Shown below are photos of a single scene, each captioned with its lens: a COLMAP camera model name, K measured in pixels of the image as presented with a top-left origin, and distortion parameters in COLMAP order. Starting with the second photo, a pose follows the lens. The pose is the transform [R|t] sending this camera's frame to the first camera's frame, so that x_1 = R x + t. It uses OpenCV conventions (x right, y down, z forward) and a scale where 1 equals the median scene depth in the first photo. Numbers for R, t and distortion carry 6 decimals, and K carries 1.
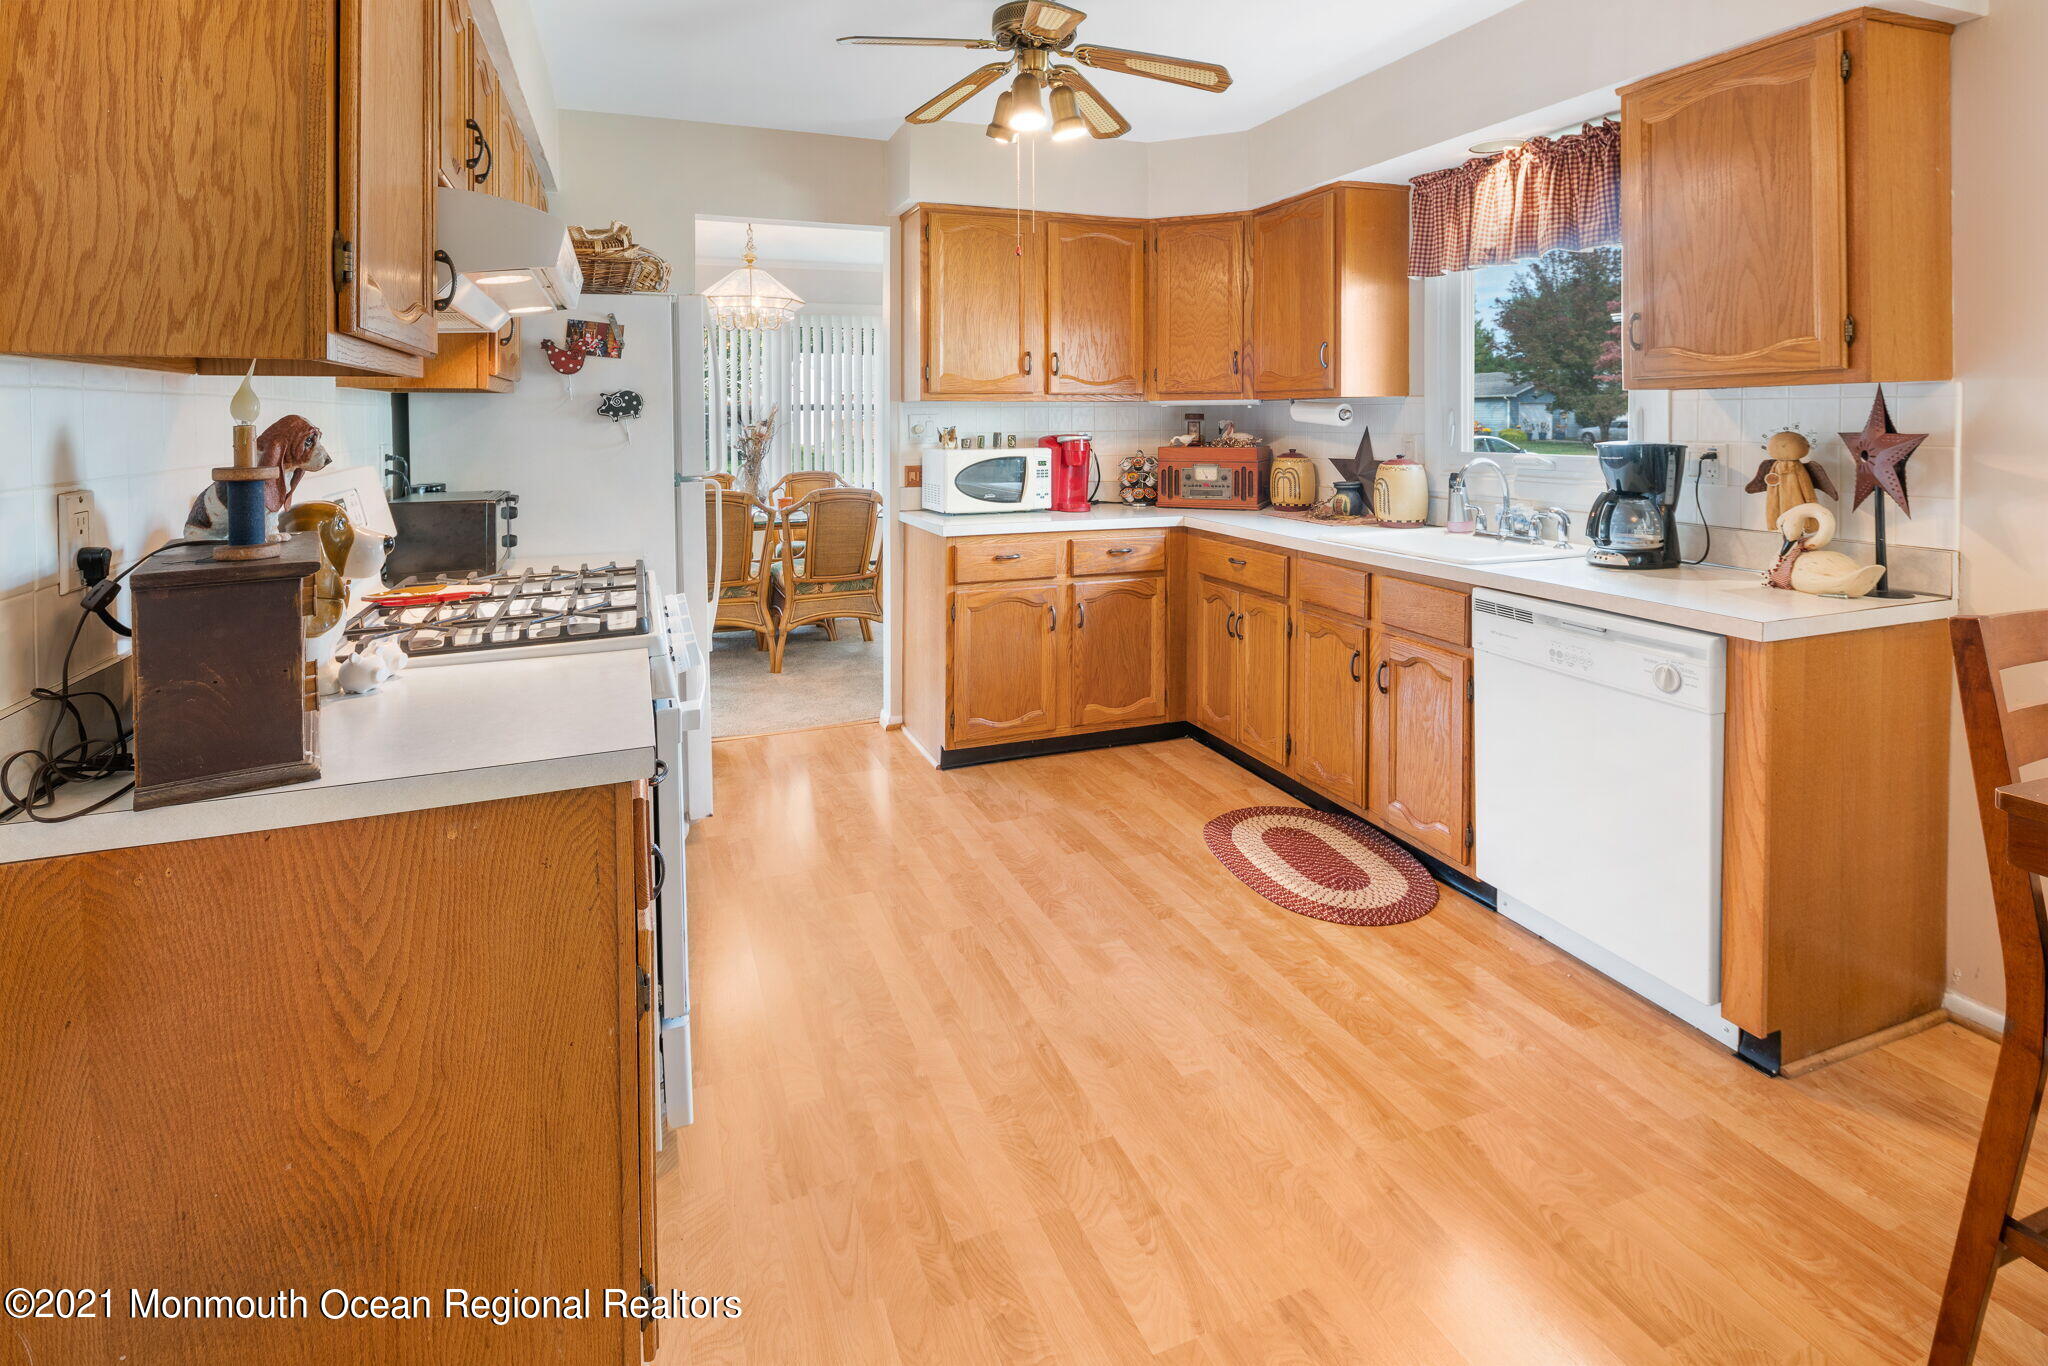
lens RADIAL K [[1010.7, 0, 935.4], [0, 1010.7, 432.4], [0, 0, 1]] dist [-0.001610, -0.000591]
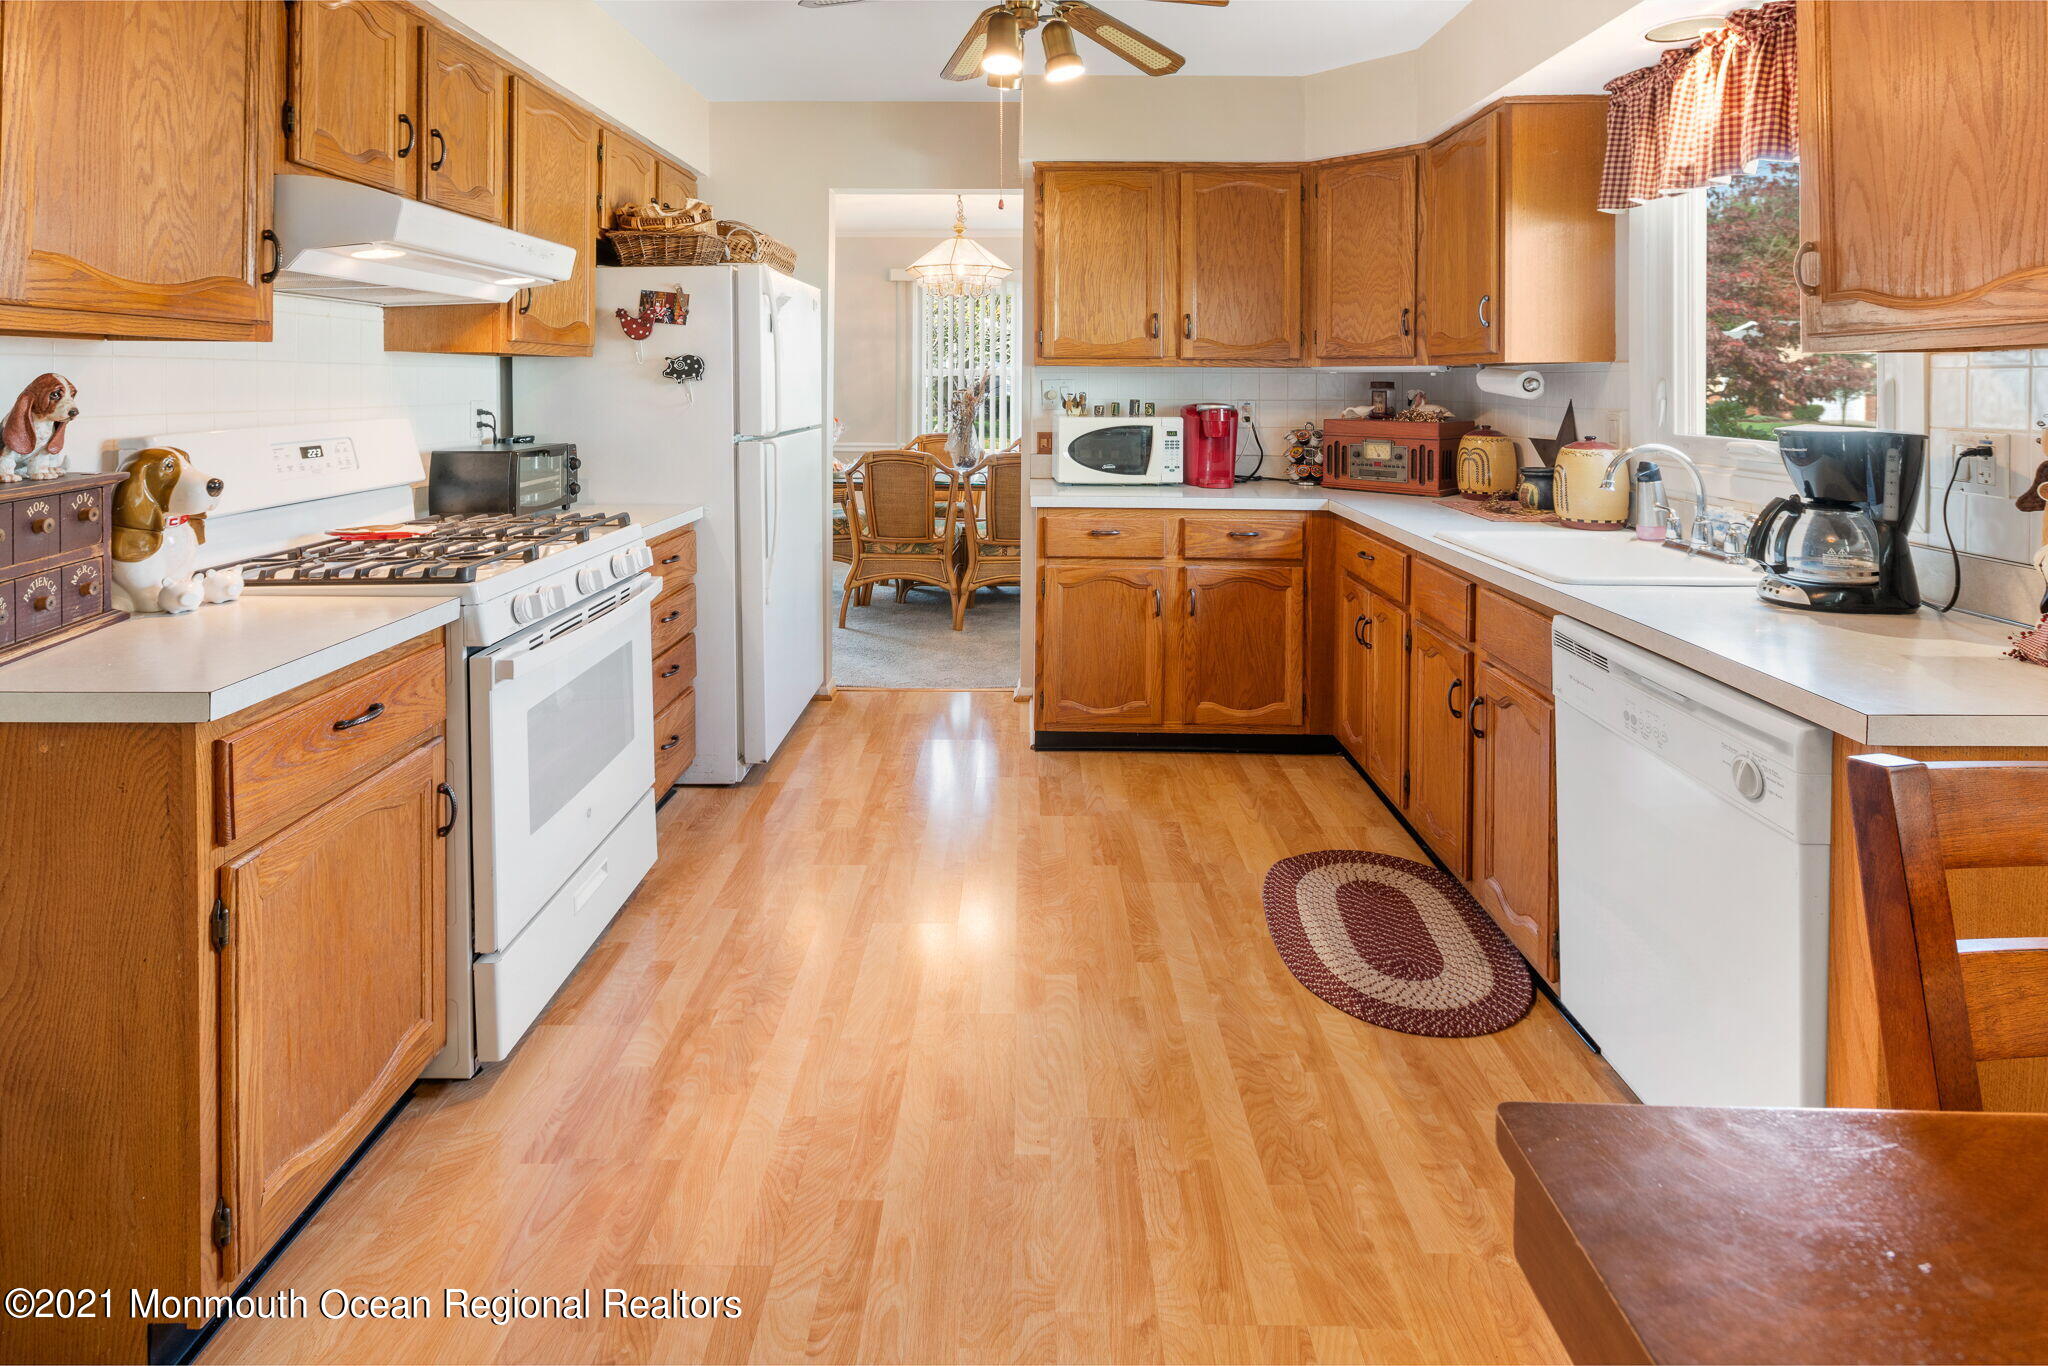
lens RADIAL K [[963.3, 0, 968.4], [0, 963.3, 385.7], [0, 0, 1]] dist [-0.001092, -0.001099]
pose [[0.930823, 0.011075, -0.365302, 0.280359], [-0.015155, 0.999851, -0.008303, -0.003615], [0.365155, 0.013265, 0.930852, 0.122546]]
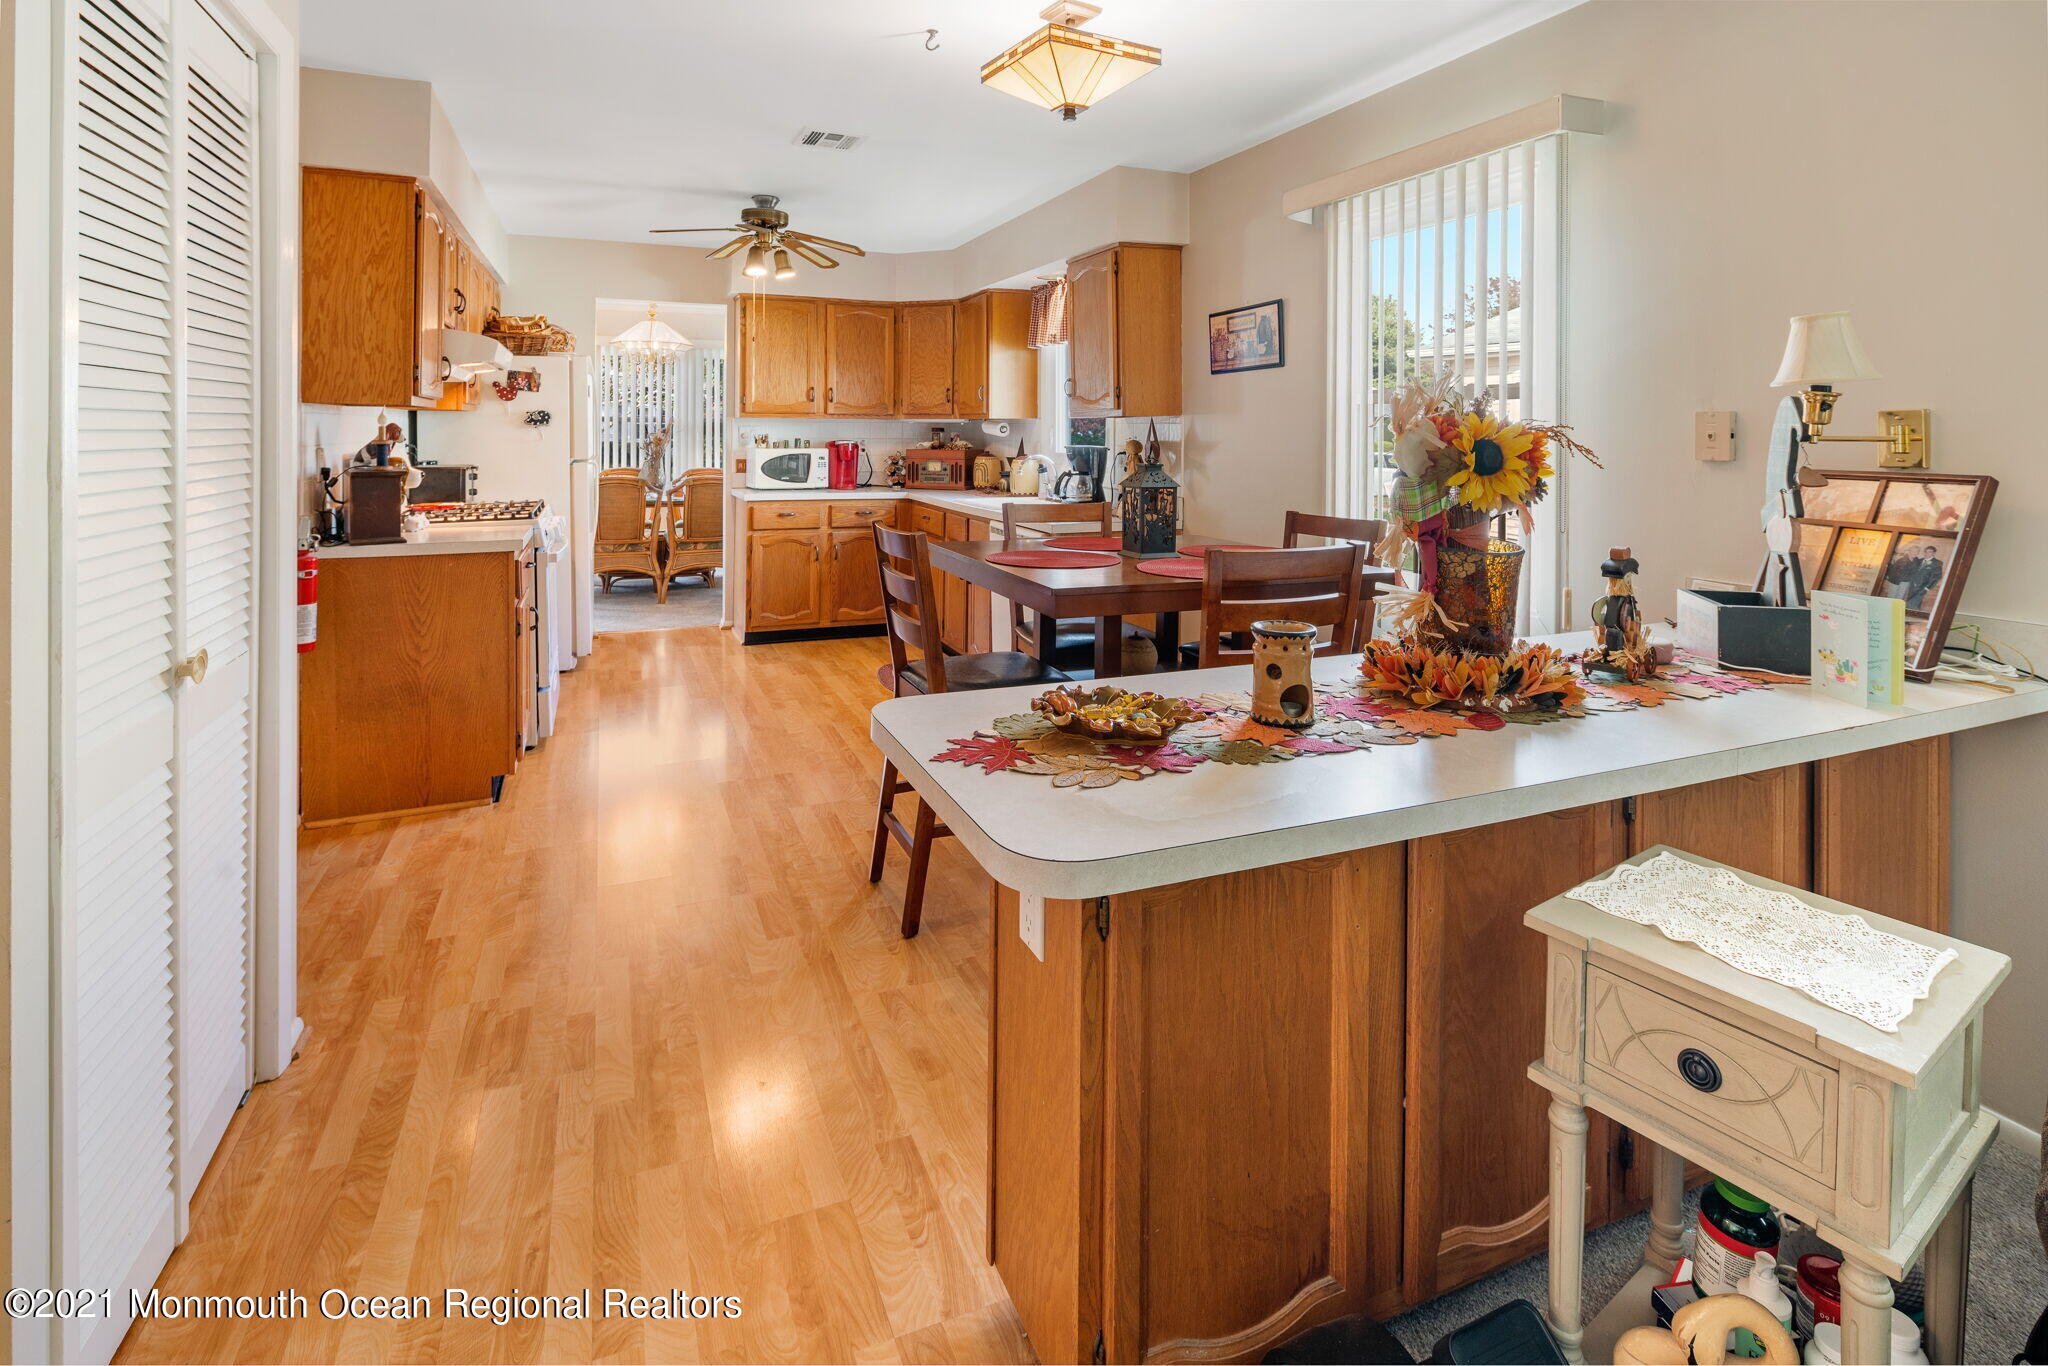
lens RADIAL K [[1054.9, 0, 984.9], [0, 1054.9, 445.4], [0, 0, 1]] dist [0.001451, 0.000168]
pose [[0.998753, 0.011346, 0.048612, 0.307911], [-0.011302, 0.999935, -0.001169, 0.010806], [-0.048622, 0.000618, 0.998817, -0.715687]]
